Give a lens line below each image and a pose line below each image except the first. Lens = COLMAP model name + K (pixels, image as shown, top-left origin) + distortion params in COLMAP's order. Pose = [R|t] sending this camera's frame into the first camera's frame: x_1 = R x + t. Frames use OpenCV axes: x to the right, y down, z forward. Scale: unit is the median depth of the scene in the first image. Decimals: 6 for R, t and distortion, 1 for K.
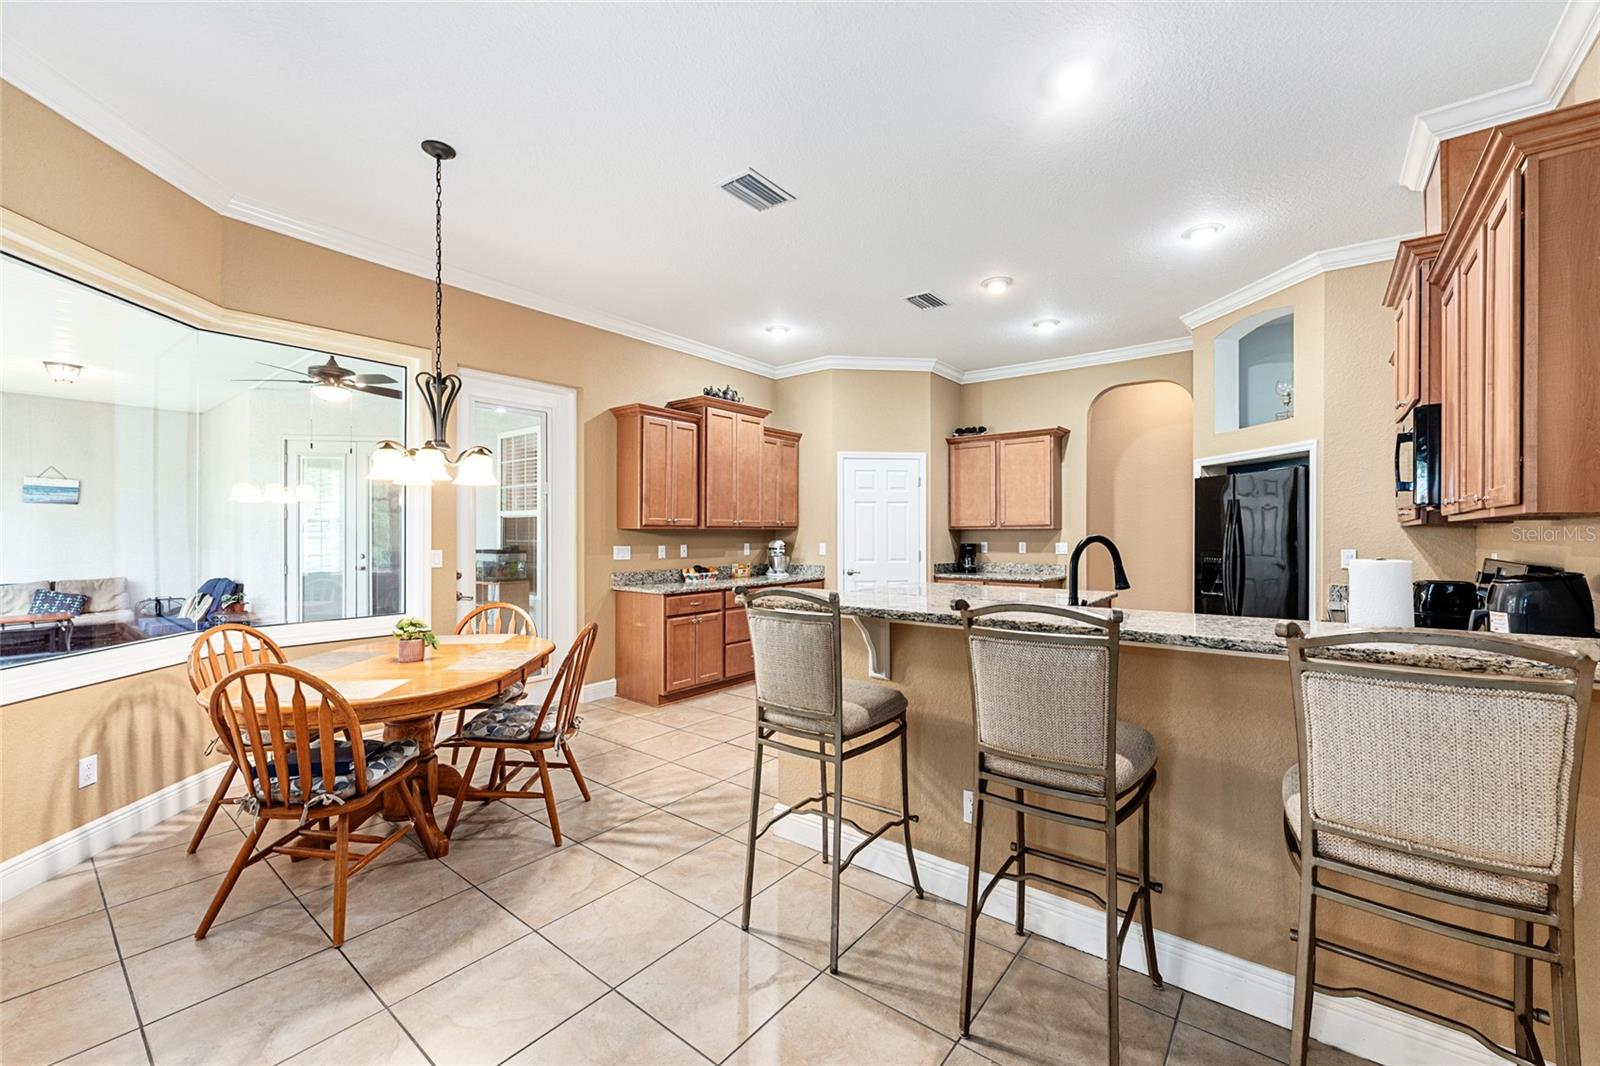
lens RADIAL K [[638.9, 0, 793.0], [0, 638.9, 531.8], [0, 0, 1]] dist [0.000069, 0.000243]
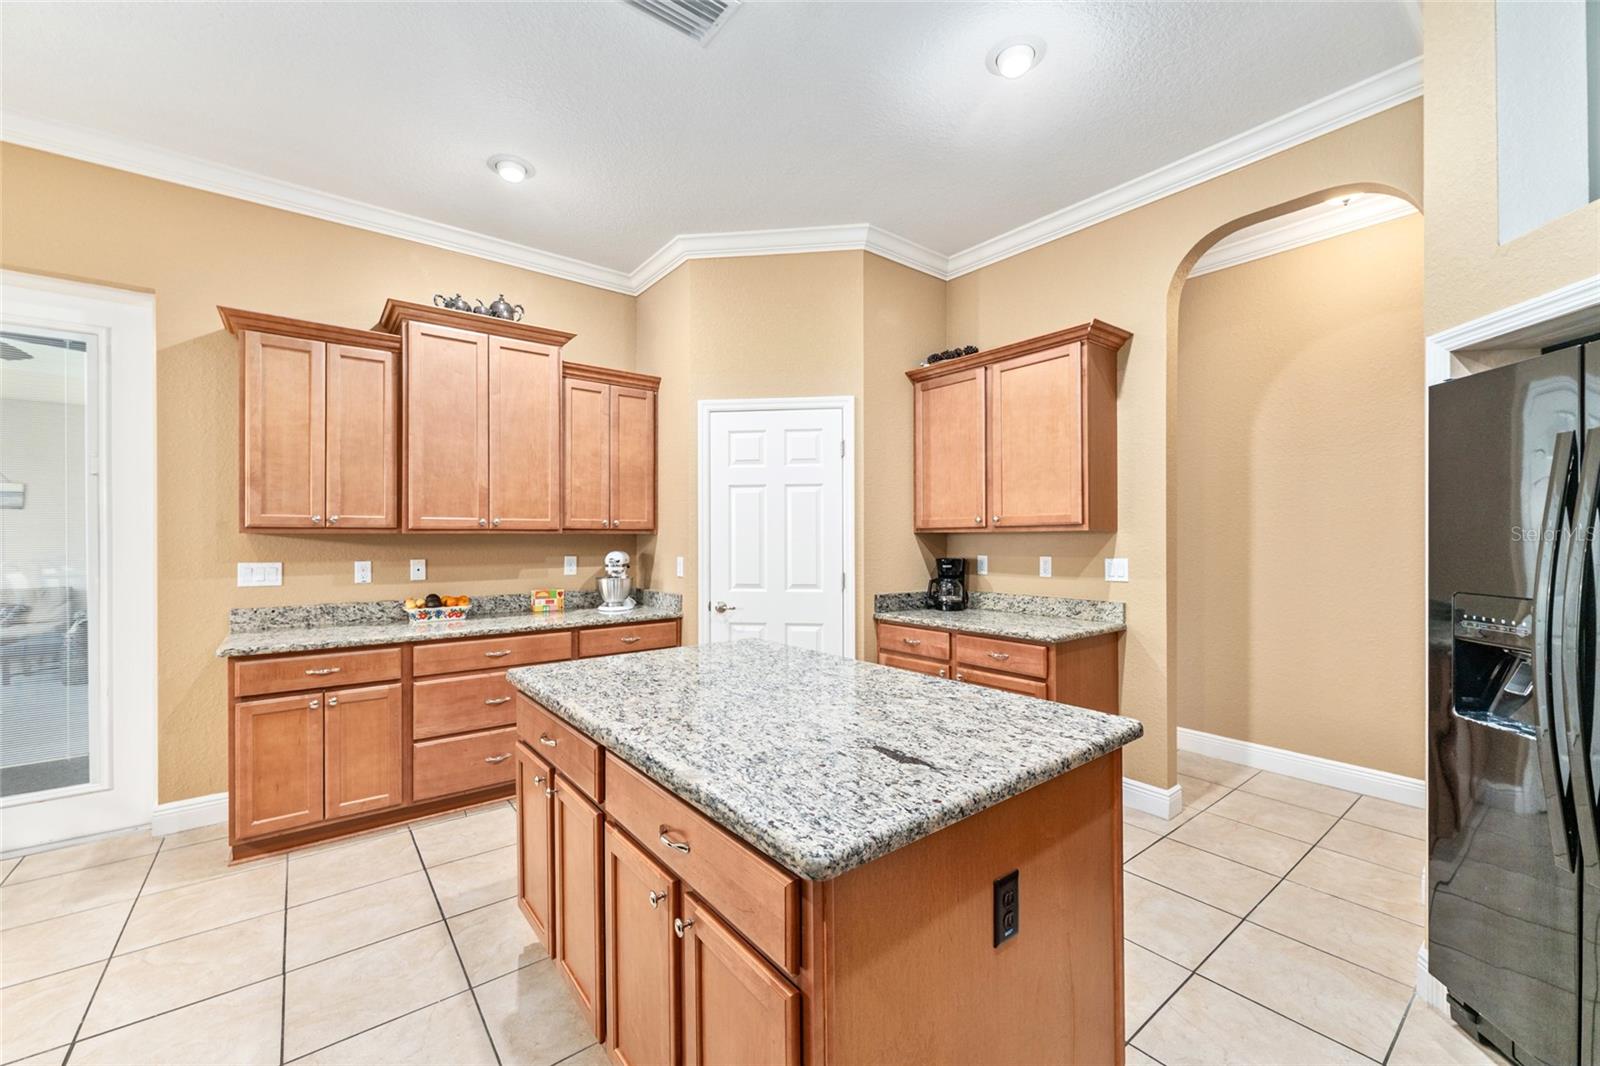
lens RADIAL K [[638.9, 0, 794.6], [0, 638.9, 531.8], [0, 0, 1]] dist [0.000069, 0.000243]
pose [[0.972172, -0.003439, -0.234244, 0.304768], [0.001985, 0.999977, -0.006440, -0.001290], [0.234261, 0.005796, 0.972157, 0.472665]]
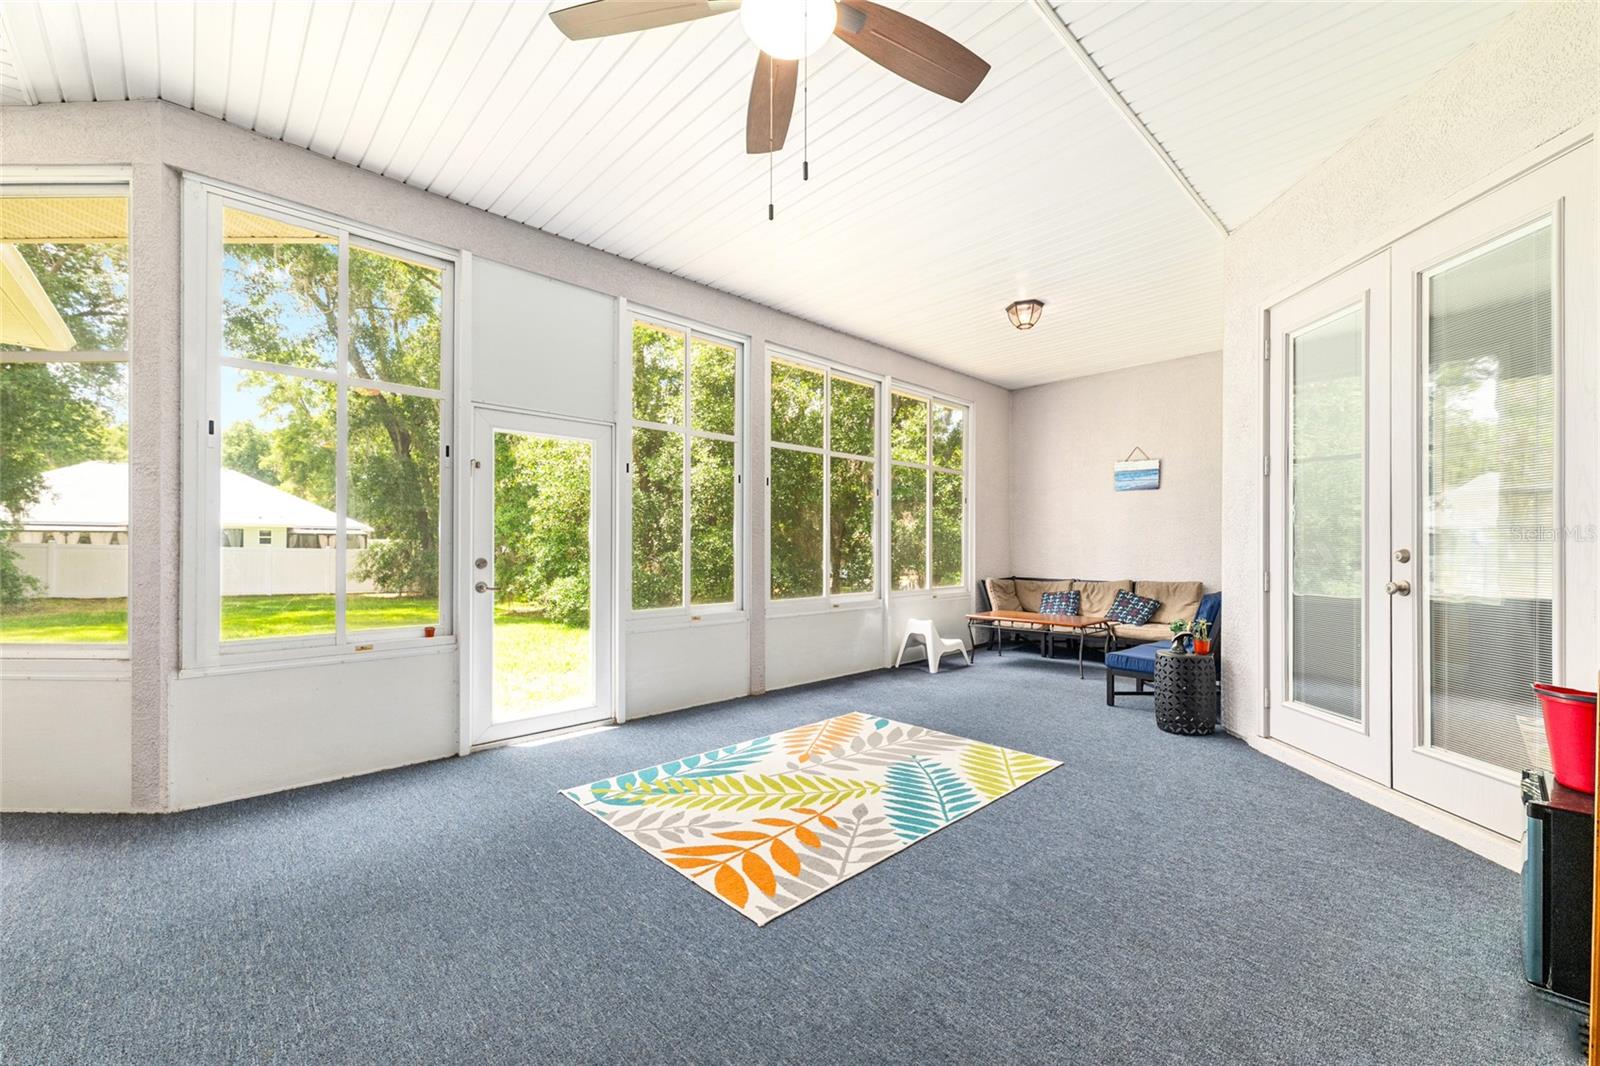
lens RADIAL K [[638.9, 0, 806.5], [0, 638.9, 540.4], [0, 0, 1]] dist [0.000069, 0.000243]
pose [[-0.131965, -0.007473, -0.991226, -0.333064], [0.000229, 0.999971, -0.007569, 0.039926], [0.991254, -0.001225, -0.131959, 0.904462]]
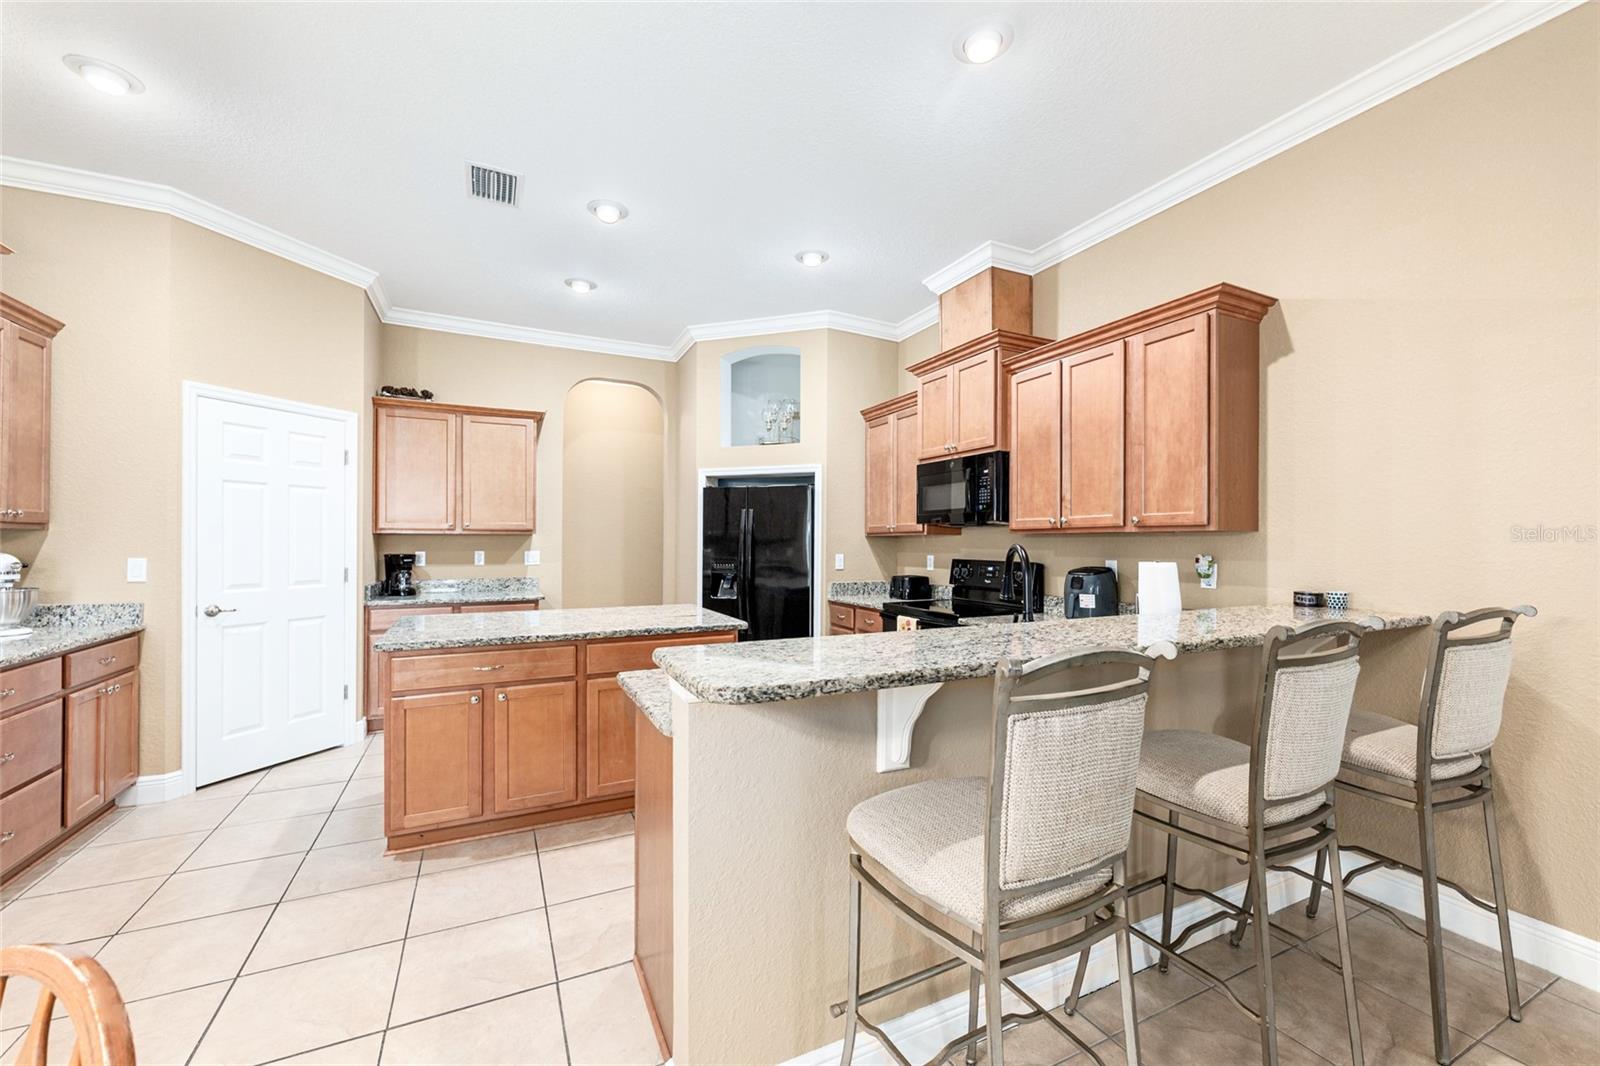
lens RADIAL K [[638.9, 0, 802.2], [0, 638.9, 542.6], [0, 0, 1]] dist [0.000069, 0.000243]
pose [[0.422392, 0.000314, 0.906413, -0.194814], [-0.007187, 0.999970, 0.003003, 0.000801], [-0.906385, -0.007782, 0.422382, 0.343087]]
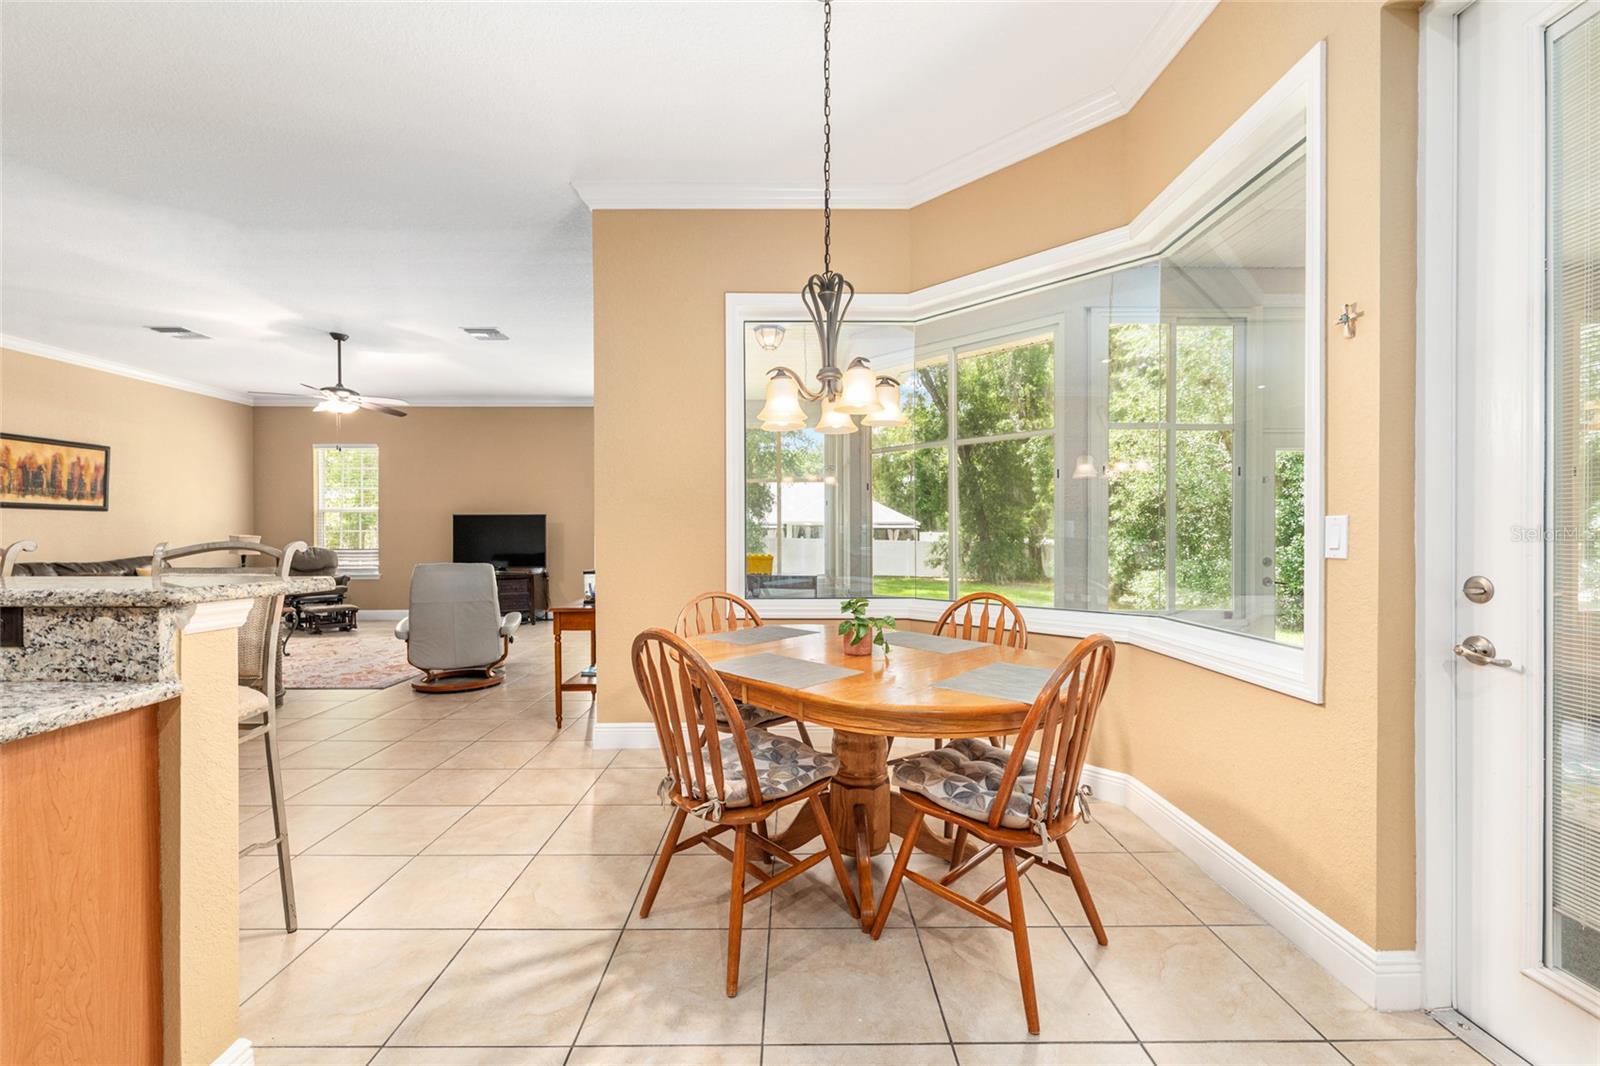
lens RADIAL K [[638.9, 0, 797.2], [0, 638.9, 540.0], [0, 0, 1]] dist [0.000069, 0.000243]
pose [[-0.780054, 0.005253, -0.625690, -0.021869], [0.003145, 0.999985, 0.004474, 0.028460], [0.625704, 0.001522, -0.780059, 0.755026]]
